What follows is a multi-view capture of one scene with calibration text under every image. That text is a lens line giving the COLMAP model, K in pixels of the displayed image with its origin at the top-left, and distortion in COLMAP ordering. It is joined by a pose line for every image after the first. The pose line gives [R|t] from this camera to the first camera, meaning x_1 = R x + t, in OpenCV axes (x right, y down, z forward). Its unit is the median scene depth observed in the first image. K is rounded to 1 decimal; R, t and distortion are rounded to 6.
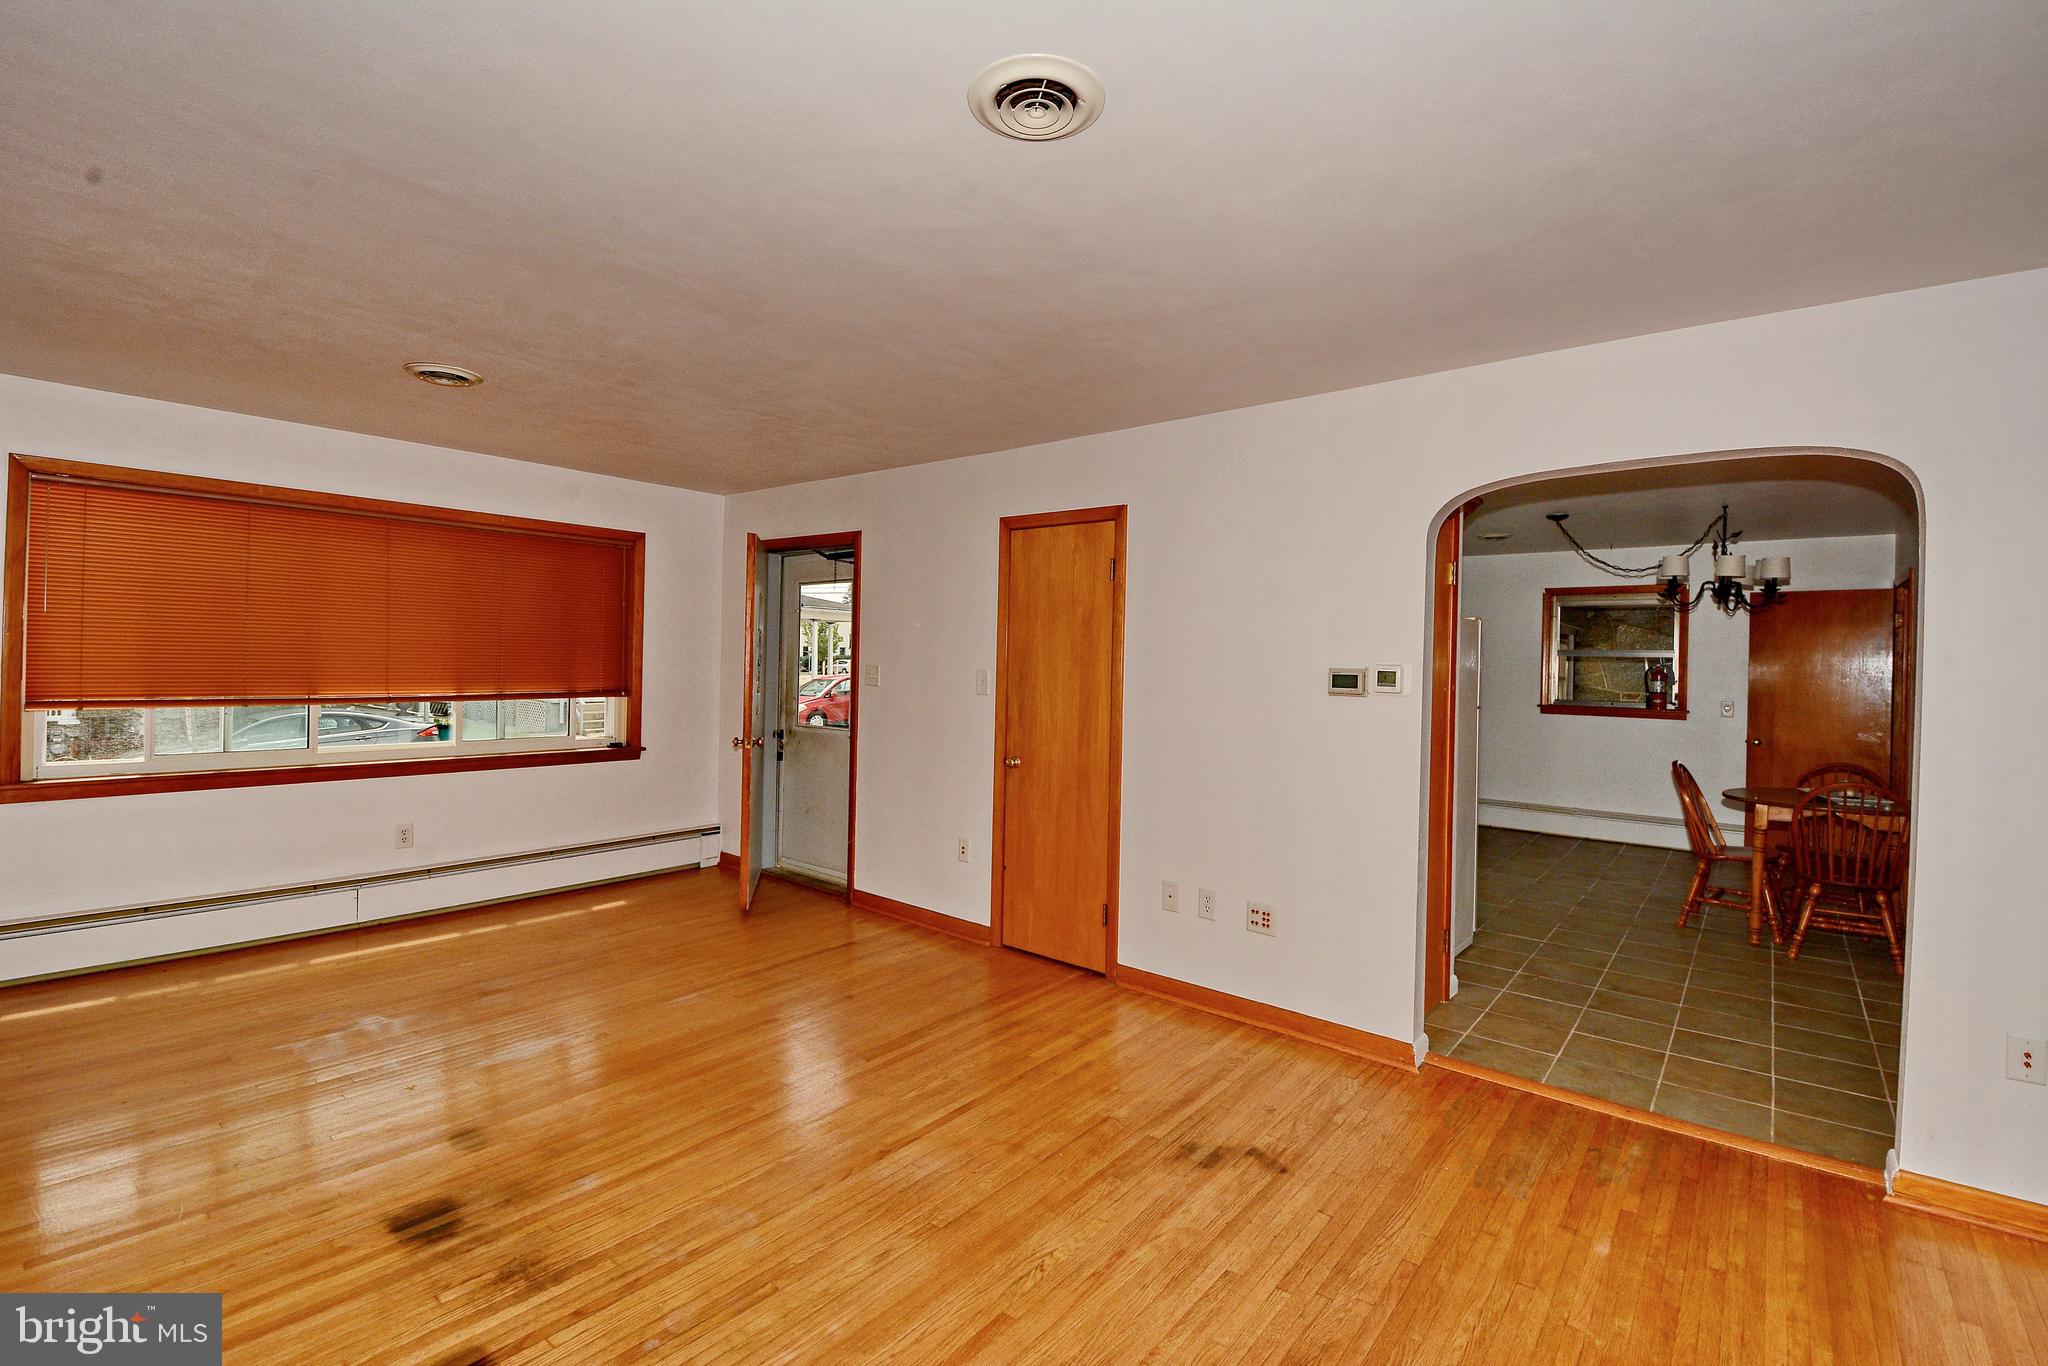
lens RADIAL K [[921.2, 0, 1027.0], [0, 921.2, 663.9], [0, 0, 1]] dist [0.014747, -0.020842]
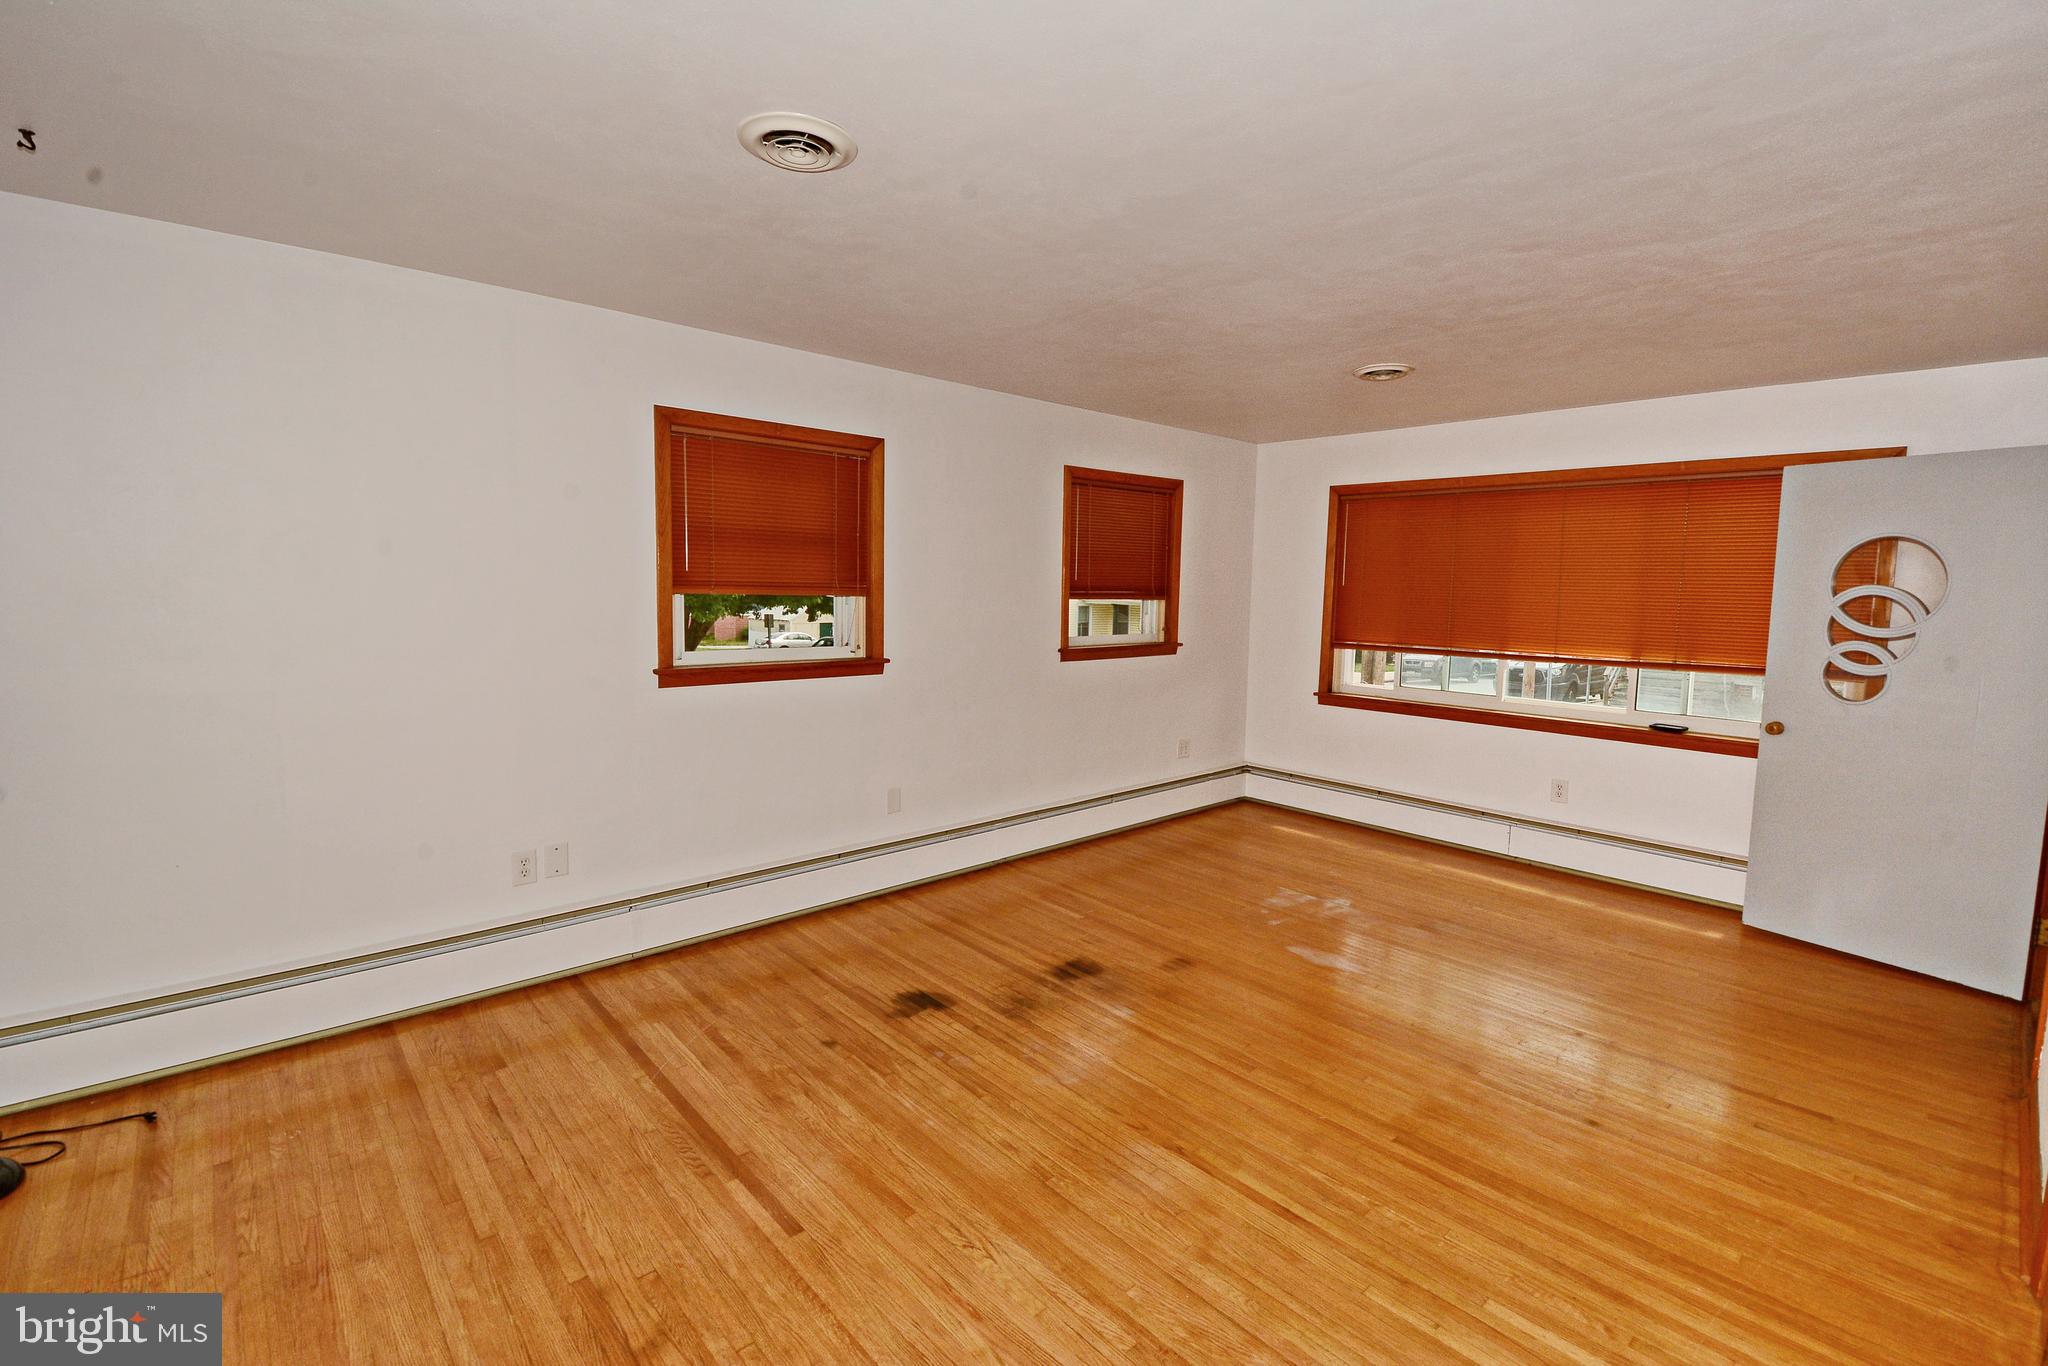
lens RADIAL K [[921.2, 0, 1027.0], [0, 921.2, 663.9], [0, 0, 1]] dist [0.014747, -0.020842]
pose [[-0.161482, 0.065164, -0.984722, 0.772480], [-0.027640, 0.997127, 0.070518, -0.024139], [0.986488, 0.038605, -0.159217, 0.995390]]
